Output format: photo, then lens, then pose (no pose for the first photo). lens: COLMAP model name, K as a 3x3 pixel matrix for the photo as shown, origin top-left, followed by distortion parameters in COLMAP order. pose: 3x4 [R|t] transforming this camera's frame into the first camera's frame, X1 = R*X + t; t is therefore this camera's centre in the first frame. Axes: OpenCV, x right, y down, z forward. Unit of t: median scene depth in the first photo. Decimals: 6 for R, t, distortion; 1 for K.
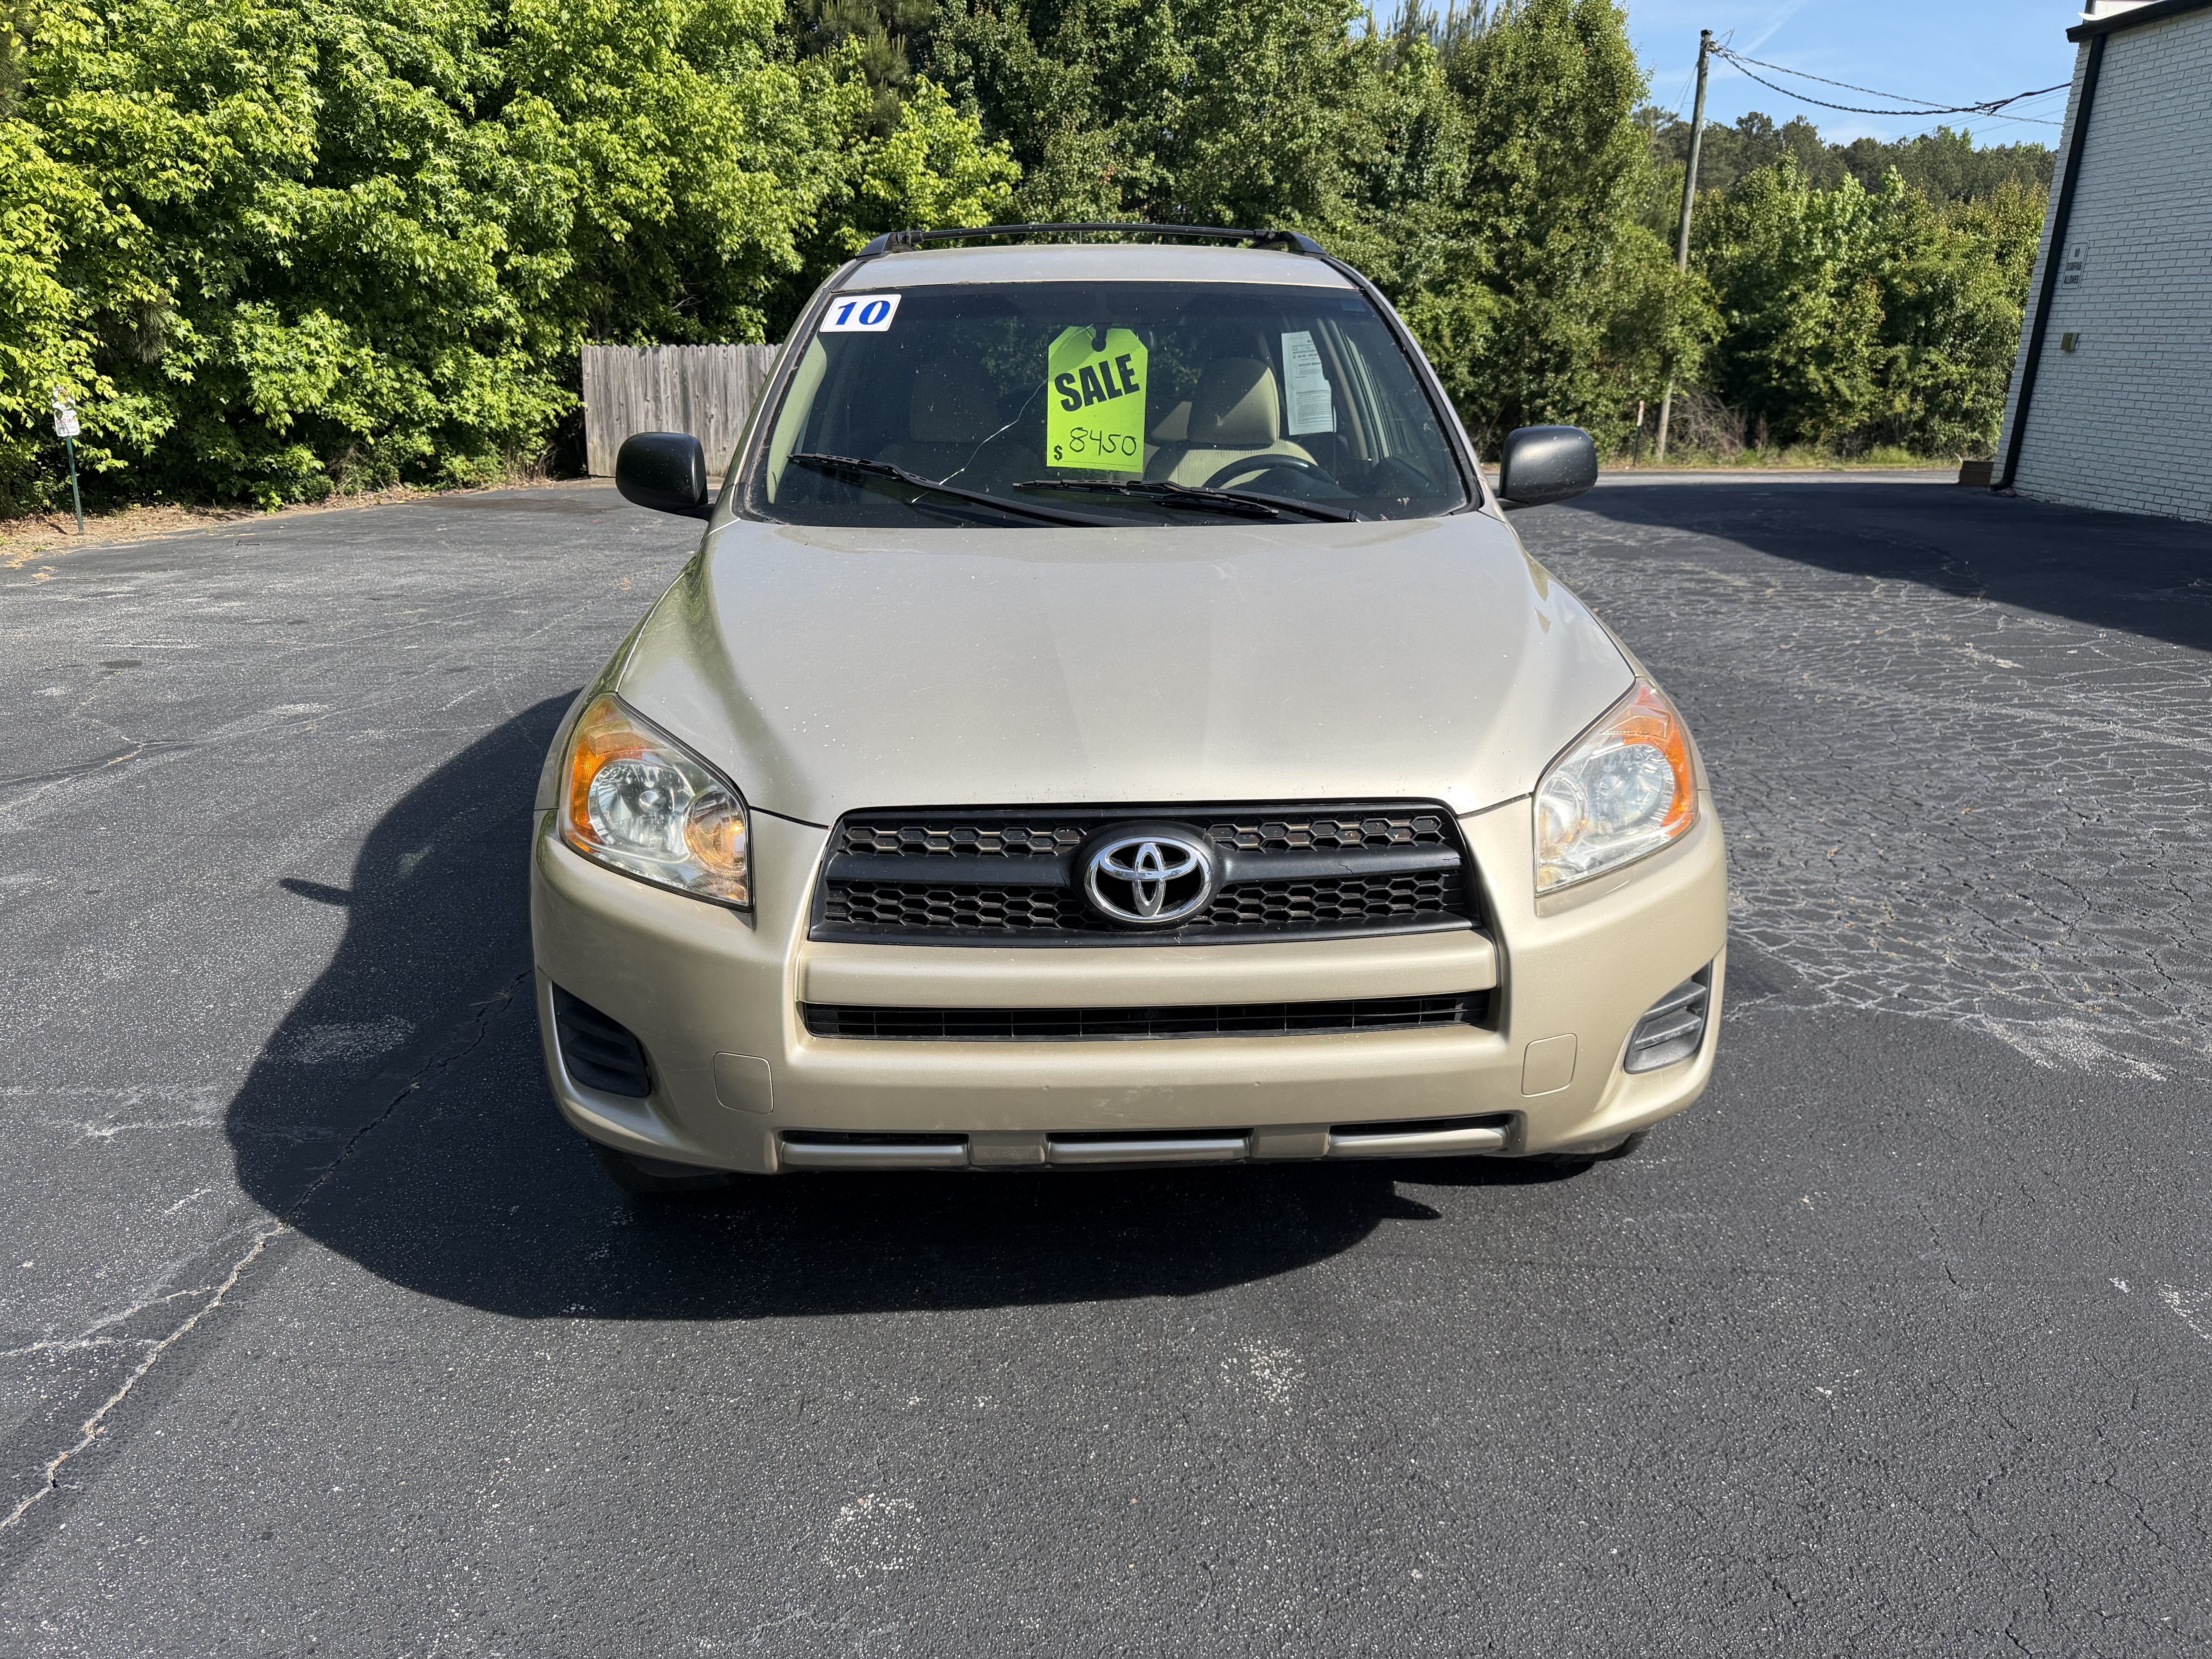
lens RADIAL K [[1534.9, 0, 1111.4], [0, 1534.9, 841.3], [0, 0, 1]] dist [-0.001179, 0.001559]
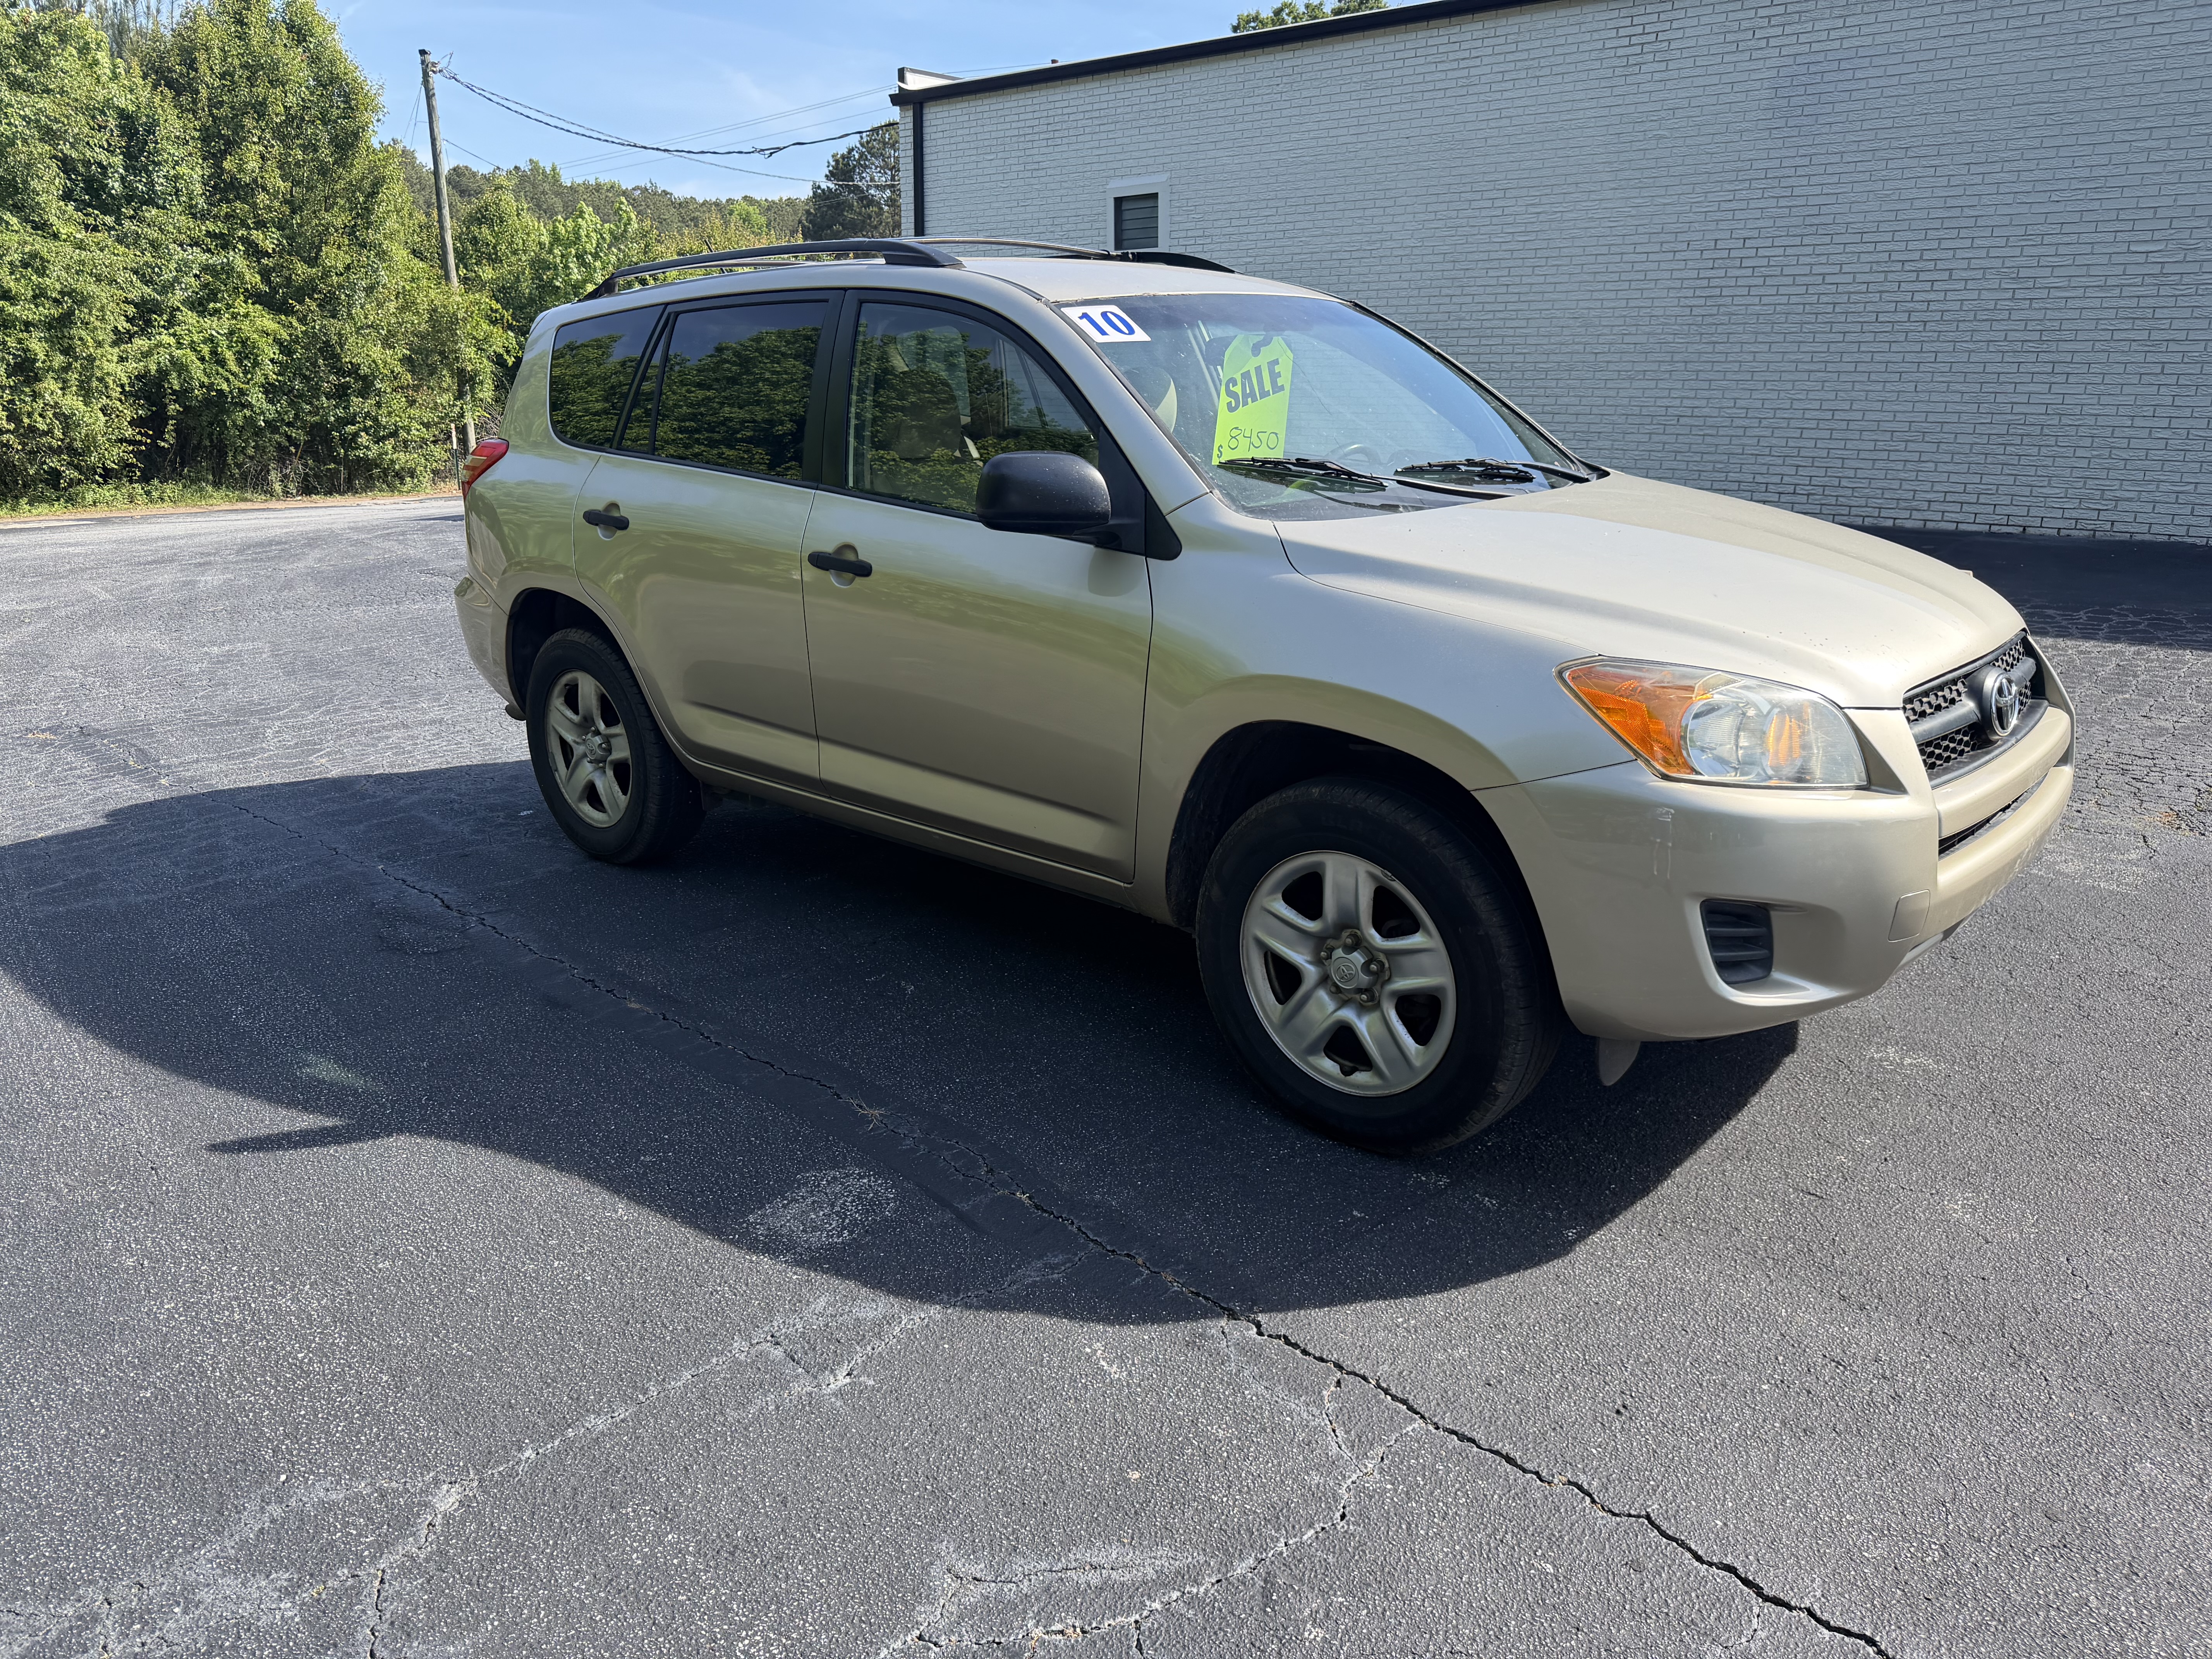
lens RADIAL K [[1502.1, 0, 1103.7], [0, 1502.1, 875.8], [0, 0, 1]] dist [-0.000217, -0.003631]
pose [[0.724524, -0.234155, 0.648257, -0.052836], [0.224941, 0.969357, 0.098733, -0.005294], [-0.651511, 0.074286, 0.754993, 0.016961]]
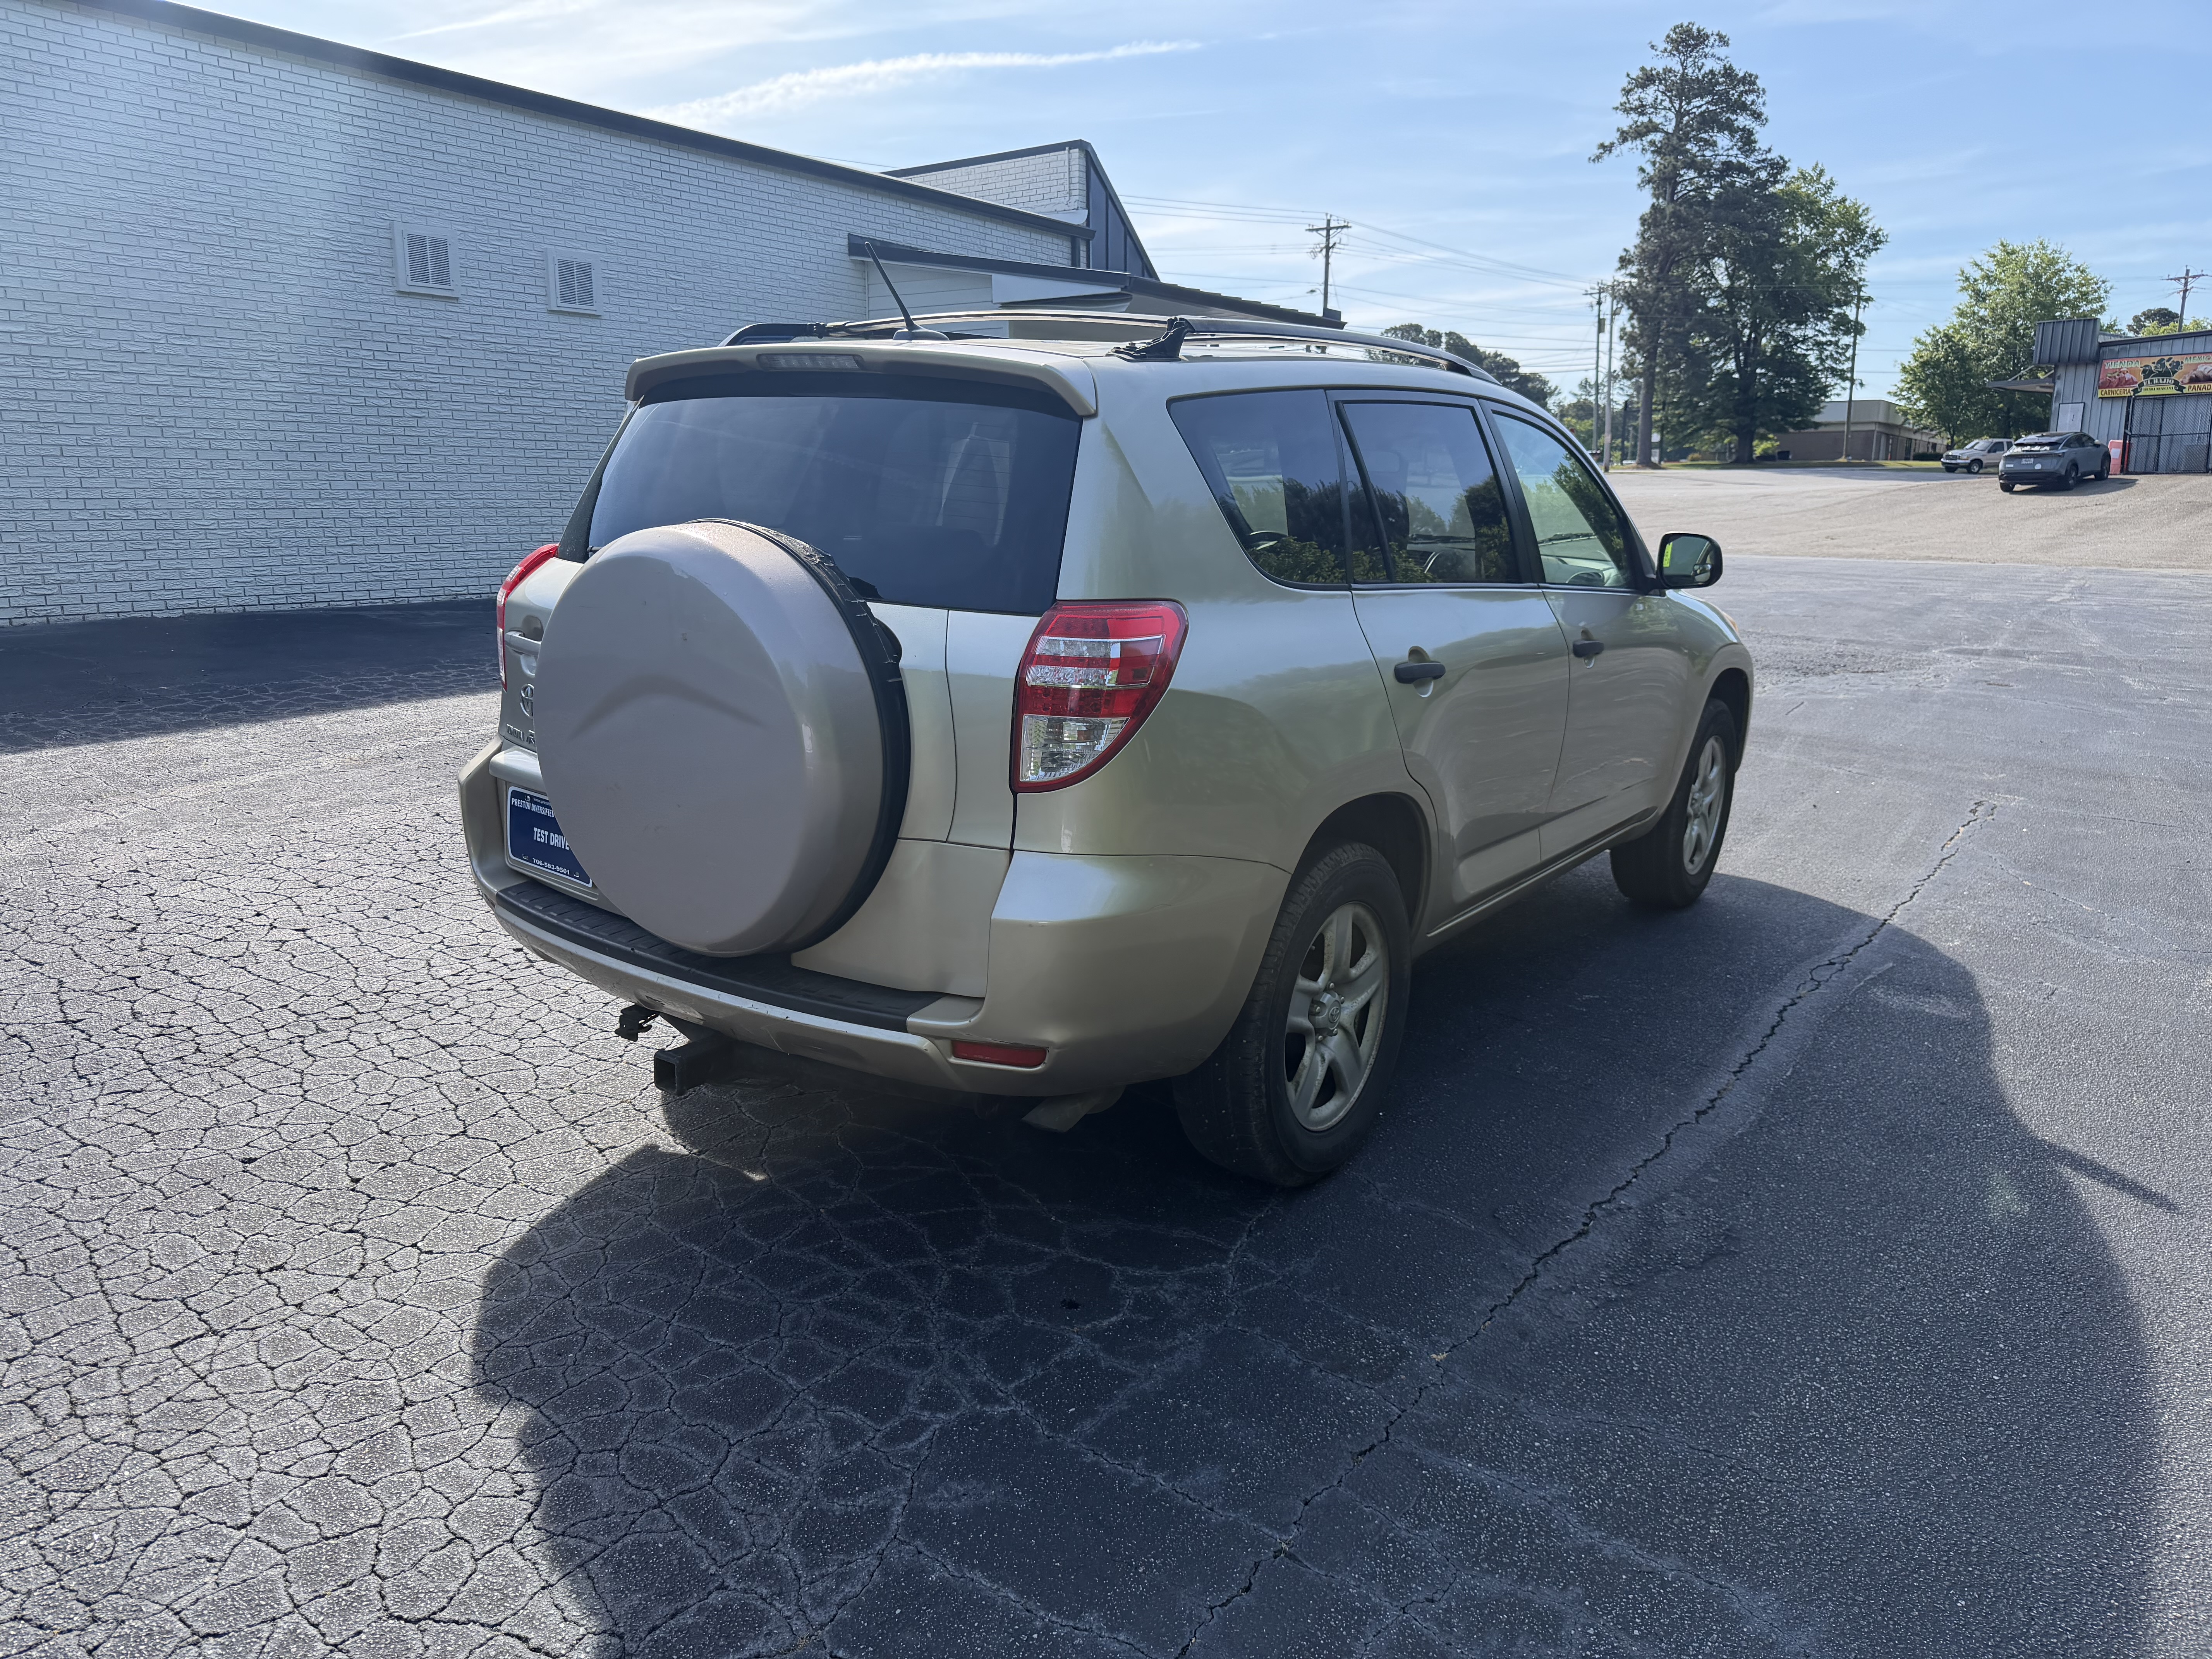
lens RADIAL K [[1534.9, 0, 1111.4], [0, 1534.9, 841.3], [0, 0, 1]] dist [-0.001179, 0.001559]
pose [[-0.768800, -0.177303, 0.614419, 0.052096], [0.171108, 0.868730, 0.464791, -0.560811], [-0.616173, 0.462463, -0.637542, 1.717005]]
